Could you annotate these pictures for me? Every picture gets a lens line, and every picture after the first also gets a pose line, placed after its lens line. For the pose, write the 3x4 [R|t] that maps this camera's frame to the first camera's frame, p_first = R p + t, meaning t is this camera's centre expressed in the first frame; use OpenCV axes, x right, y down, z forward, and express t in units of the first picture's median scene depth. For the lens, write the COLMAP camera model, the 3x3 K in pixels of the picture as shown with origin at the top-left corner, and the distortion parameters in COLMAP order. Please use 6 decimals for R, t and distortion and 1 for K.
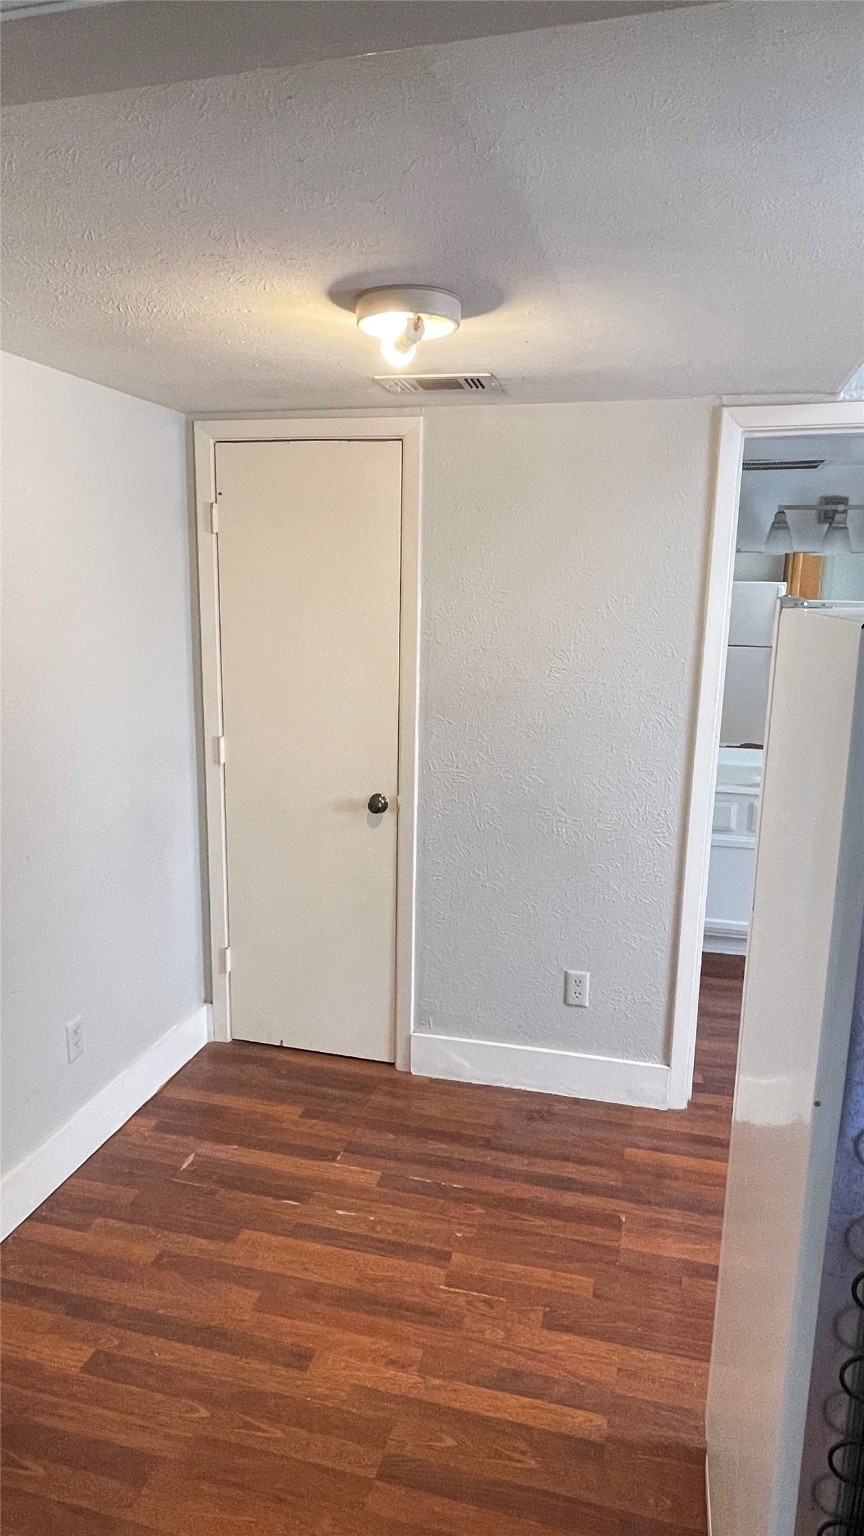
lens RADIAL K [[942.6, 0, 416.9], [0, 942.6, 762.0], [0, 0, 1]] dist [0.008705, -0.008324]
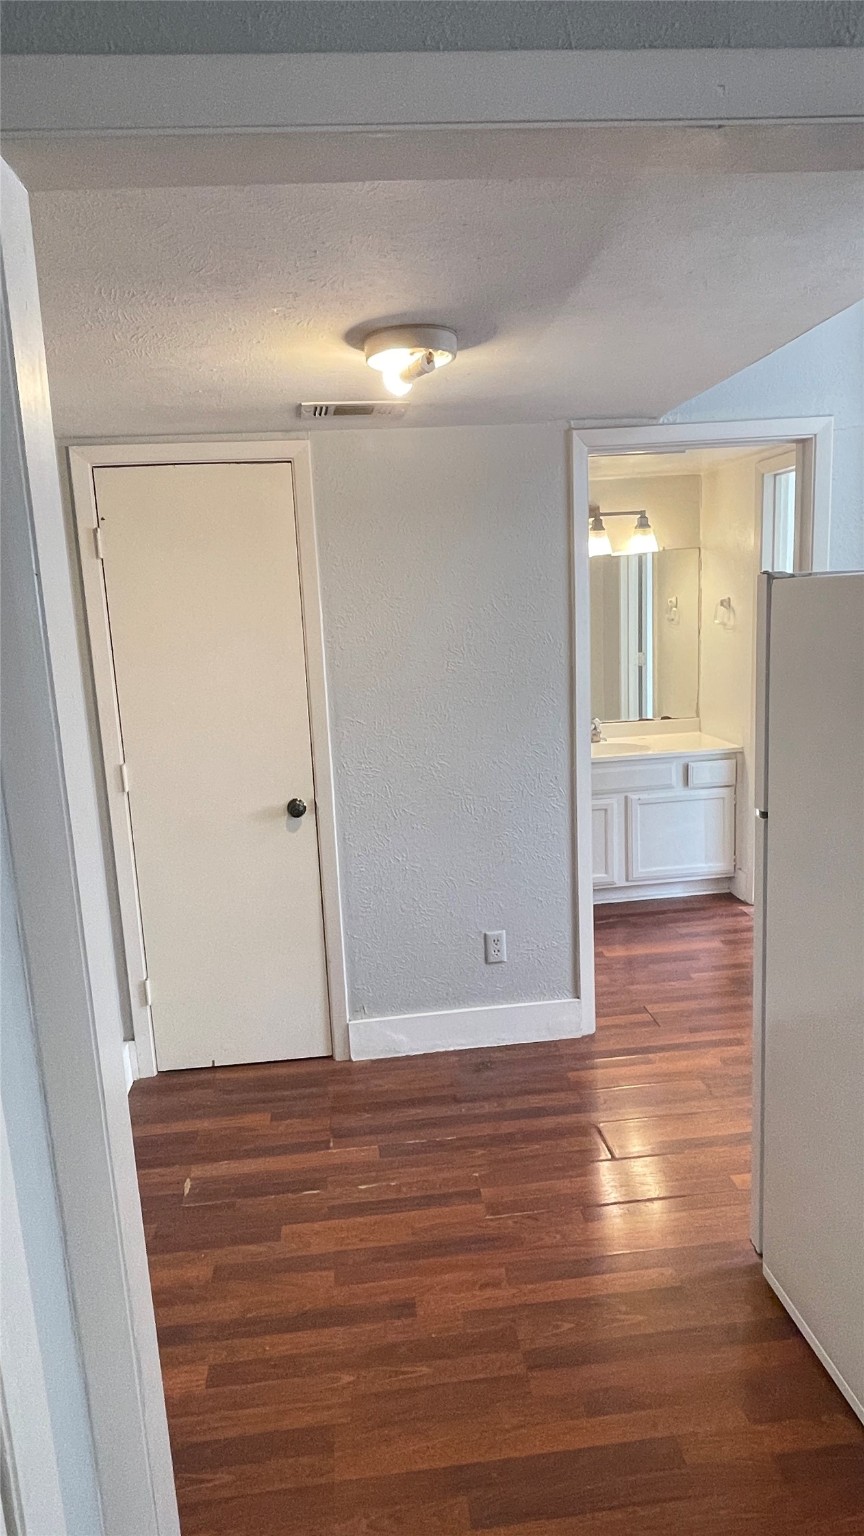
lens RADIAL K [[942.6, 0, 415.0], [0, 942.6, 761.6], [0, 0, 1]] dist [0.008705, -0.008324]
pose [[0.935192, -0.122557, 0.332259, -0.291603], [0.130302, 0.991474, -0.001040, 0.012548], [-0.329298, 0.044266, 0.943188, -0.033550]]
